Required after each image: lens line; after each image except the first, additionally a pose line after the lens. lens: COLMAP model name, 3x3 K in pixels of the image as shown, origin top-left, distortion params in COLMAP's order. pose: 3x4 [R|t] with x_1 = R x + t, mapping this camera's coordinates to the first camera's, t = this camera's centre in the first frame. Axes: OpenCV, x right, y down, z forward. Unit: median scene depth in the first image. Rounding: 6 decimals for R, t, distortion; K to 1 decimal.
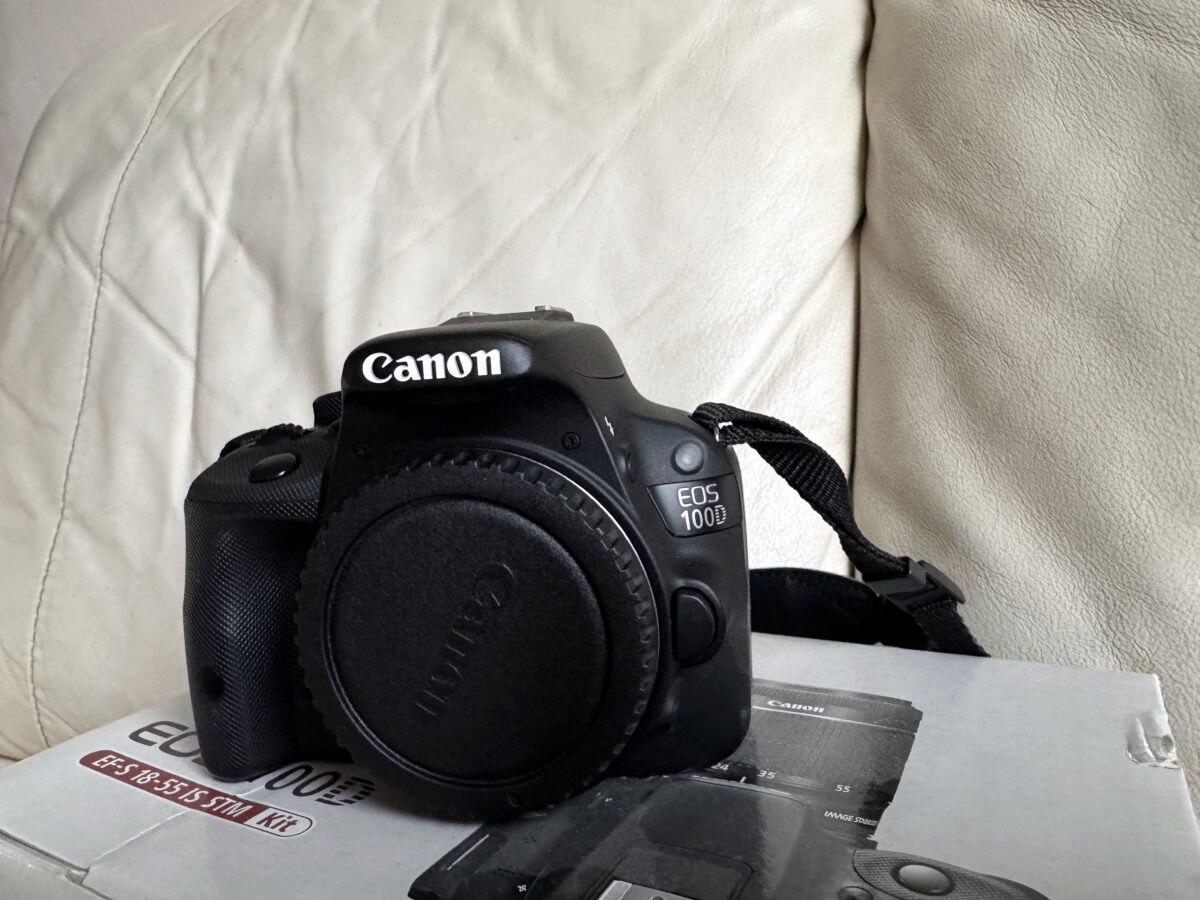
lens RADIAL K [[852.4, 0, 596.6], [0, 852.4, 456.1], [0, 0, 1]] dist [-0.007830, 0.008012]
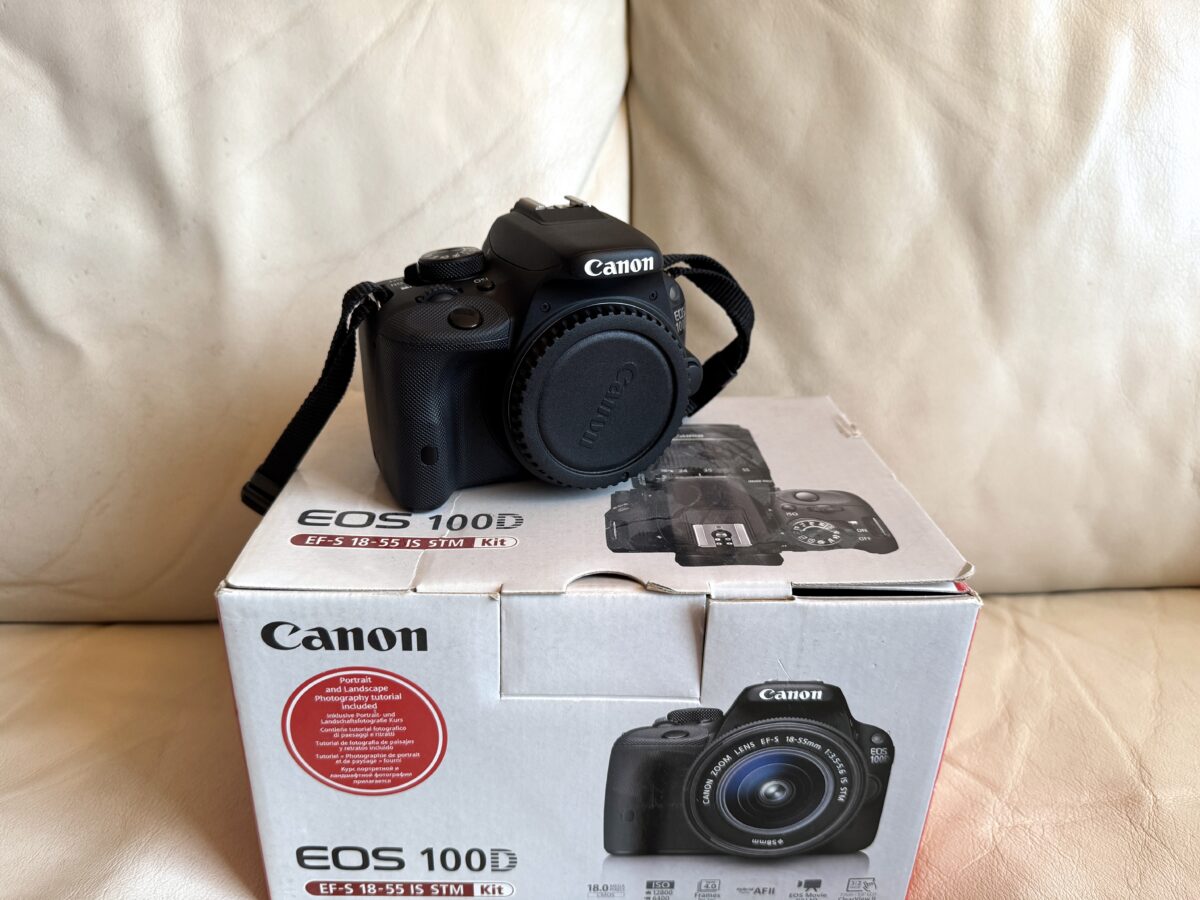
lens RADIAL K [[852.4, 0, 612.0], [0, 852.4, 452.7], [0, 0, 1]] dist [-0.007830, 0.008012]
pose [[0.837943, -0.134671, 0.528882, -0.569953], [-0.025010, 0.958583, 0.283712, -0.112718], [-0.545185, -0.250962, 0.799870, -0.230653]]
